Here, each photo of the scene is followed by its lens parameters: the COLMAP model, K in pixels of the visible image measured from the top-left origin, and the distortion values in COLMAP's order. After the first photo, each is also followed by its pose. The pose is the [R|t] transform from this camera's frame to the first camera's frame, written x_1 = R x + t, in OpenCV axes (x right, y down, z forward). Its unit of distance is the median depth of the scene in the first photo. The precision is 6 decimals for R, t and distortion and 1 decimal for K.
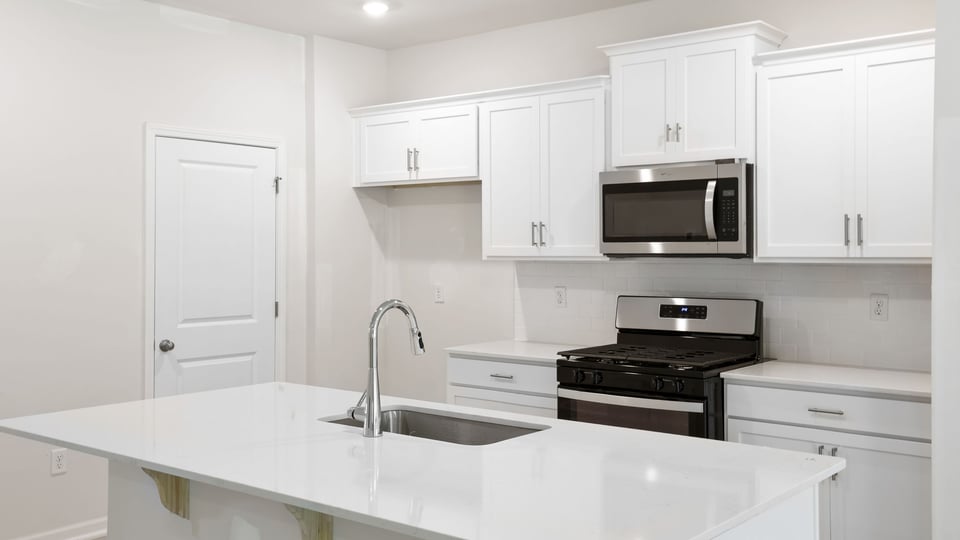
lens RADIAL K [[961.6, 0, 491.3], [0, 961.6, 257.0], [0, 0, 1]] dist [0.083772, 0.001945]
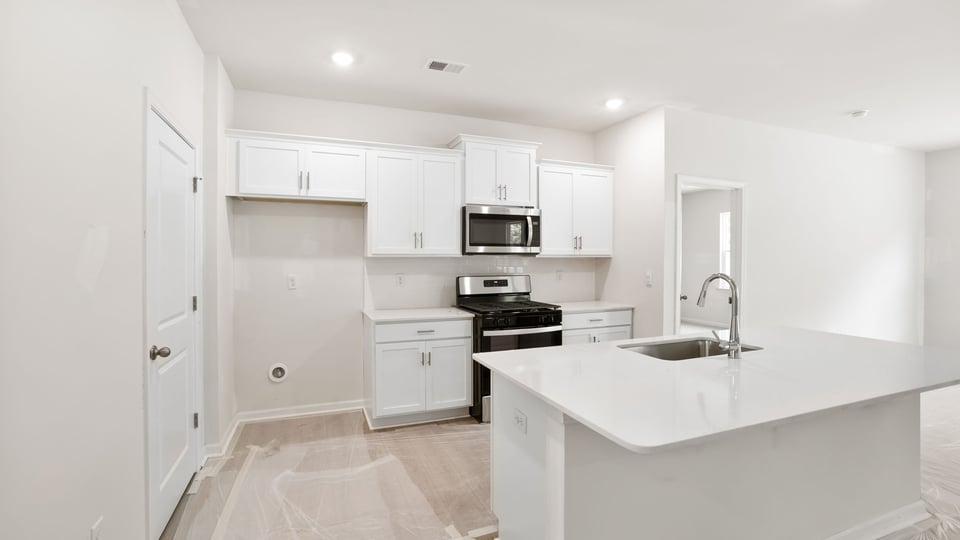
lens RADIAL K [[434.0, 0, 479.9], [0, 434.0, 259.0], [0, 0, 1]] dist [-0.000717, 0.000140]
pose [[0.501919, -0.000082, 0.864914, -0.587468], [0.006729, 0.999970, -0.003810, 0.012178], [-0.864888, 0.007732, 0.501905, 0.619516]]
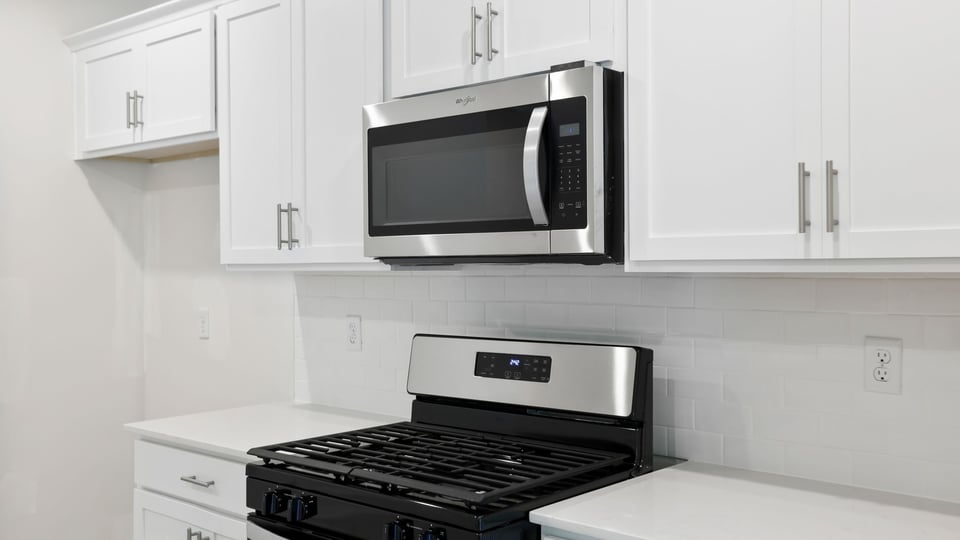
lens RADIAL K [[945.4, 0, 480.0], [0, 945.4, 270.0], [0, 0, 1]] dist [0.061379, 0.002753]
pose [[0.998251, -0.005175, -0.058892, 0.220543], [0.005098, 0.999986, -0.001463, 0.004790], [0.058899, 0.001160, 0.998263, 0.502654]]
